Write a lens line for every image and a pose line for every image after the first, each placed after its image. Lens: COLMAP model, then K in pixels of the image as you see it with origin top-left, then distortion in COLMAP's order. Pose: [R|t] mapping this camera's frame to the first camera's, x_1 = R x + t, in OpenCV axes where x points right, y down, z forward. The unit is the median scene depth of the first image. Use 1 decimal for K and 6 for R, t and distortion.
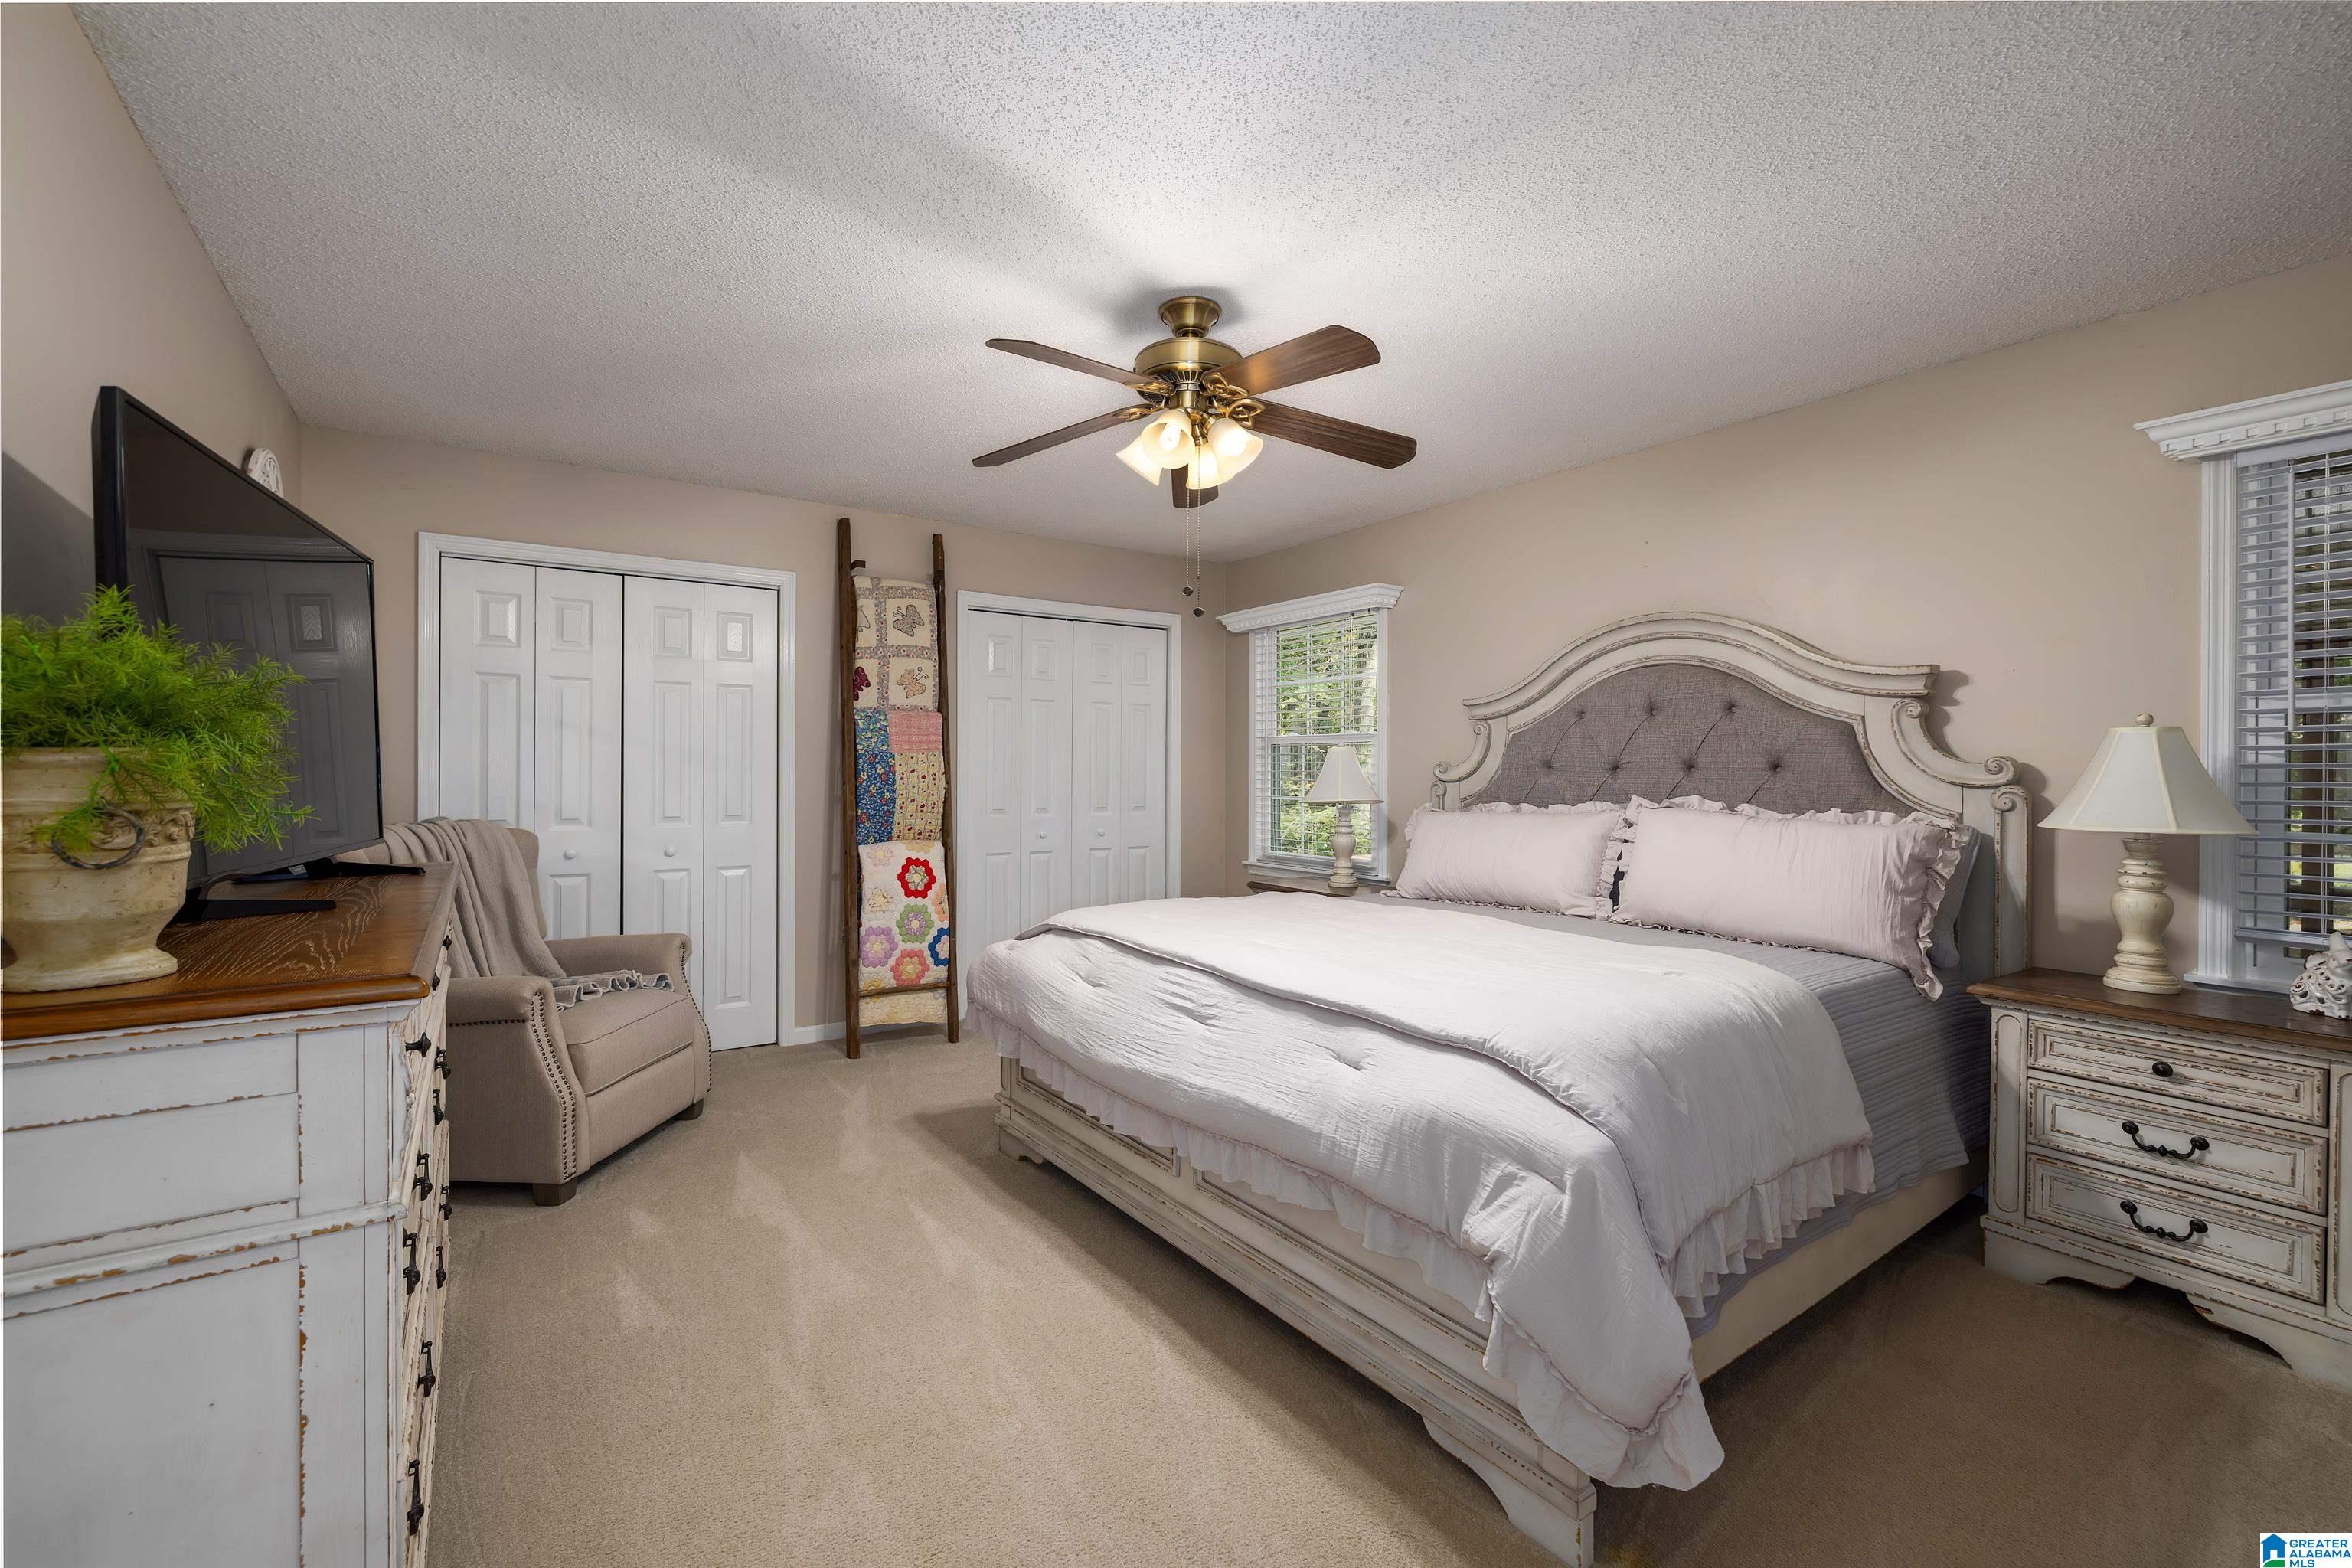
lens RADIAL K [[990.6, 0, 1175.7], [0, 990.6, 778.8], [0, 0, 1]] dist [0.004946, -0.000622]
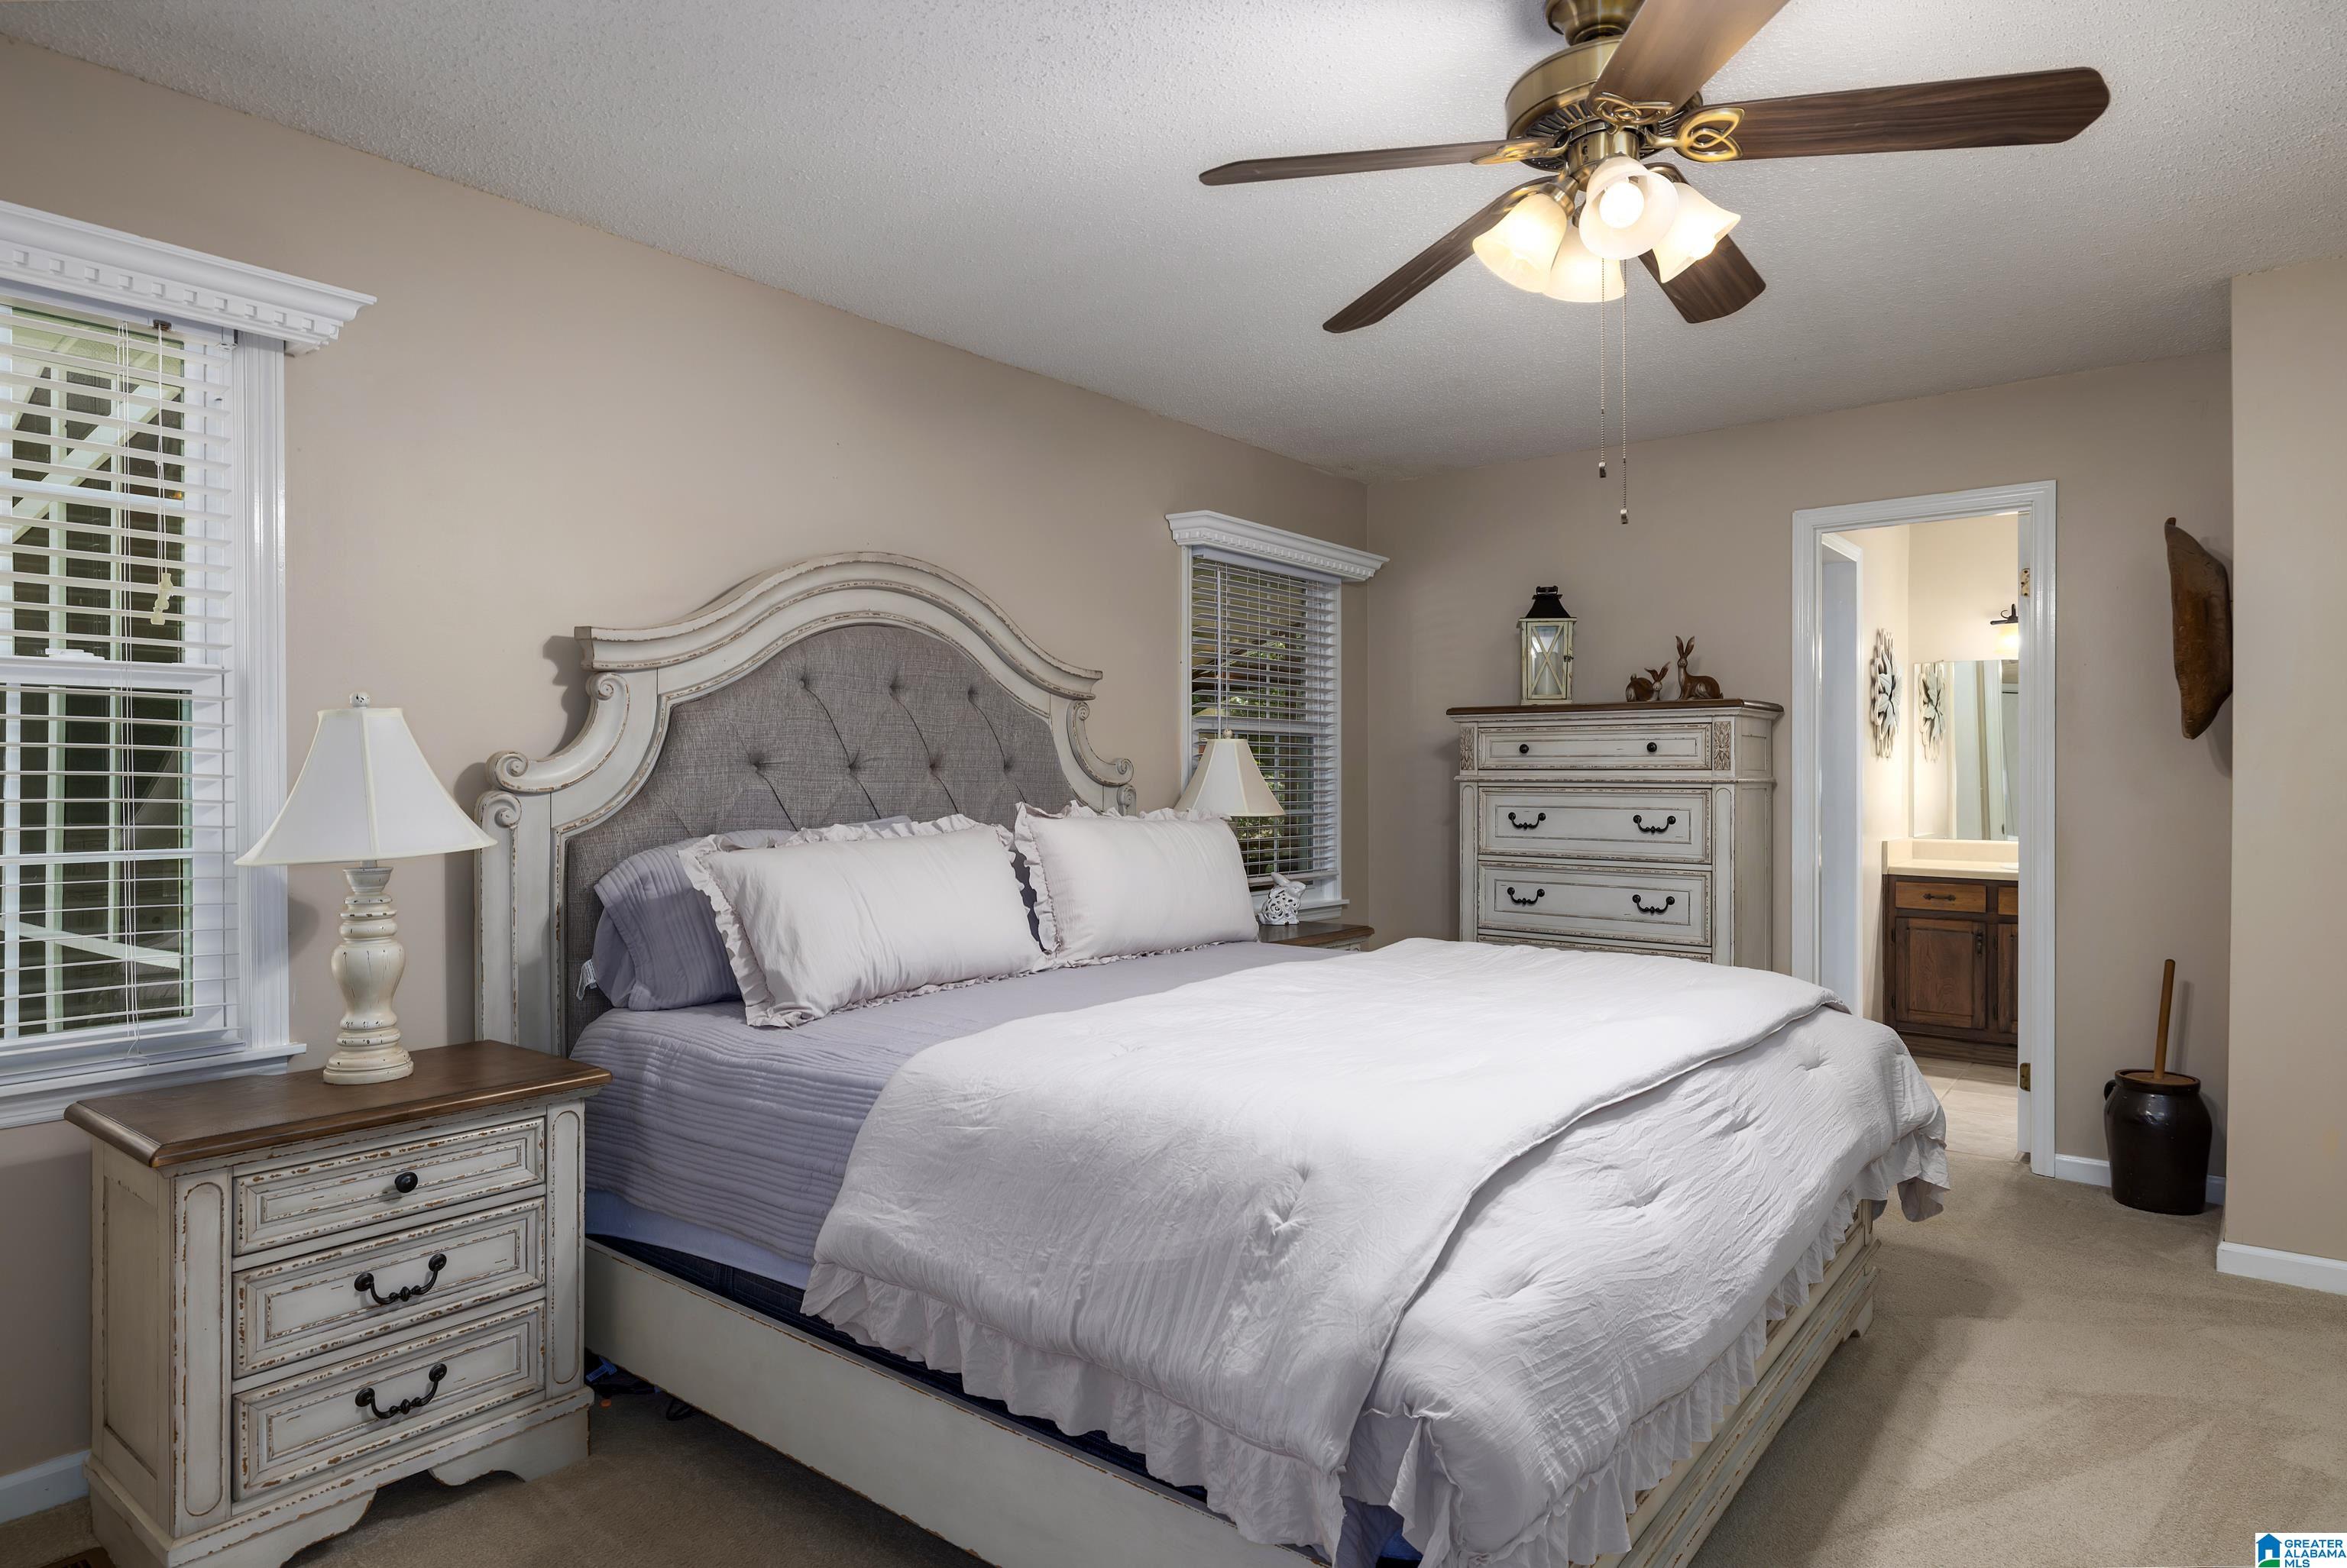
lens RADIAL K [[1325.2, 0, 1173.7], [0, 1325.2, 775.6], [0, 0, 1]] dist [0.005339, 0.000360]
pose [[-0.284484, -0.005300, 0.958666, -0.554113], [0.005798, 0.999957, 0.007249, -0.011504], [-0.958663, 0.007620, -0.284441, 1.196326]]
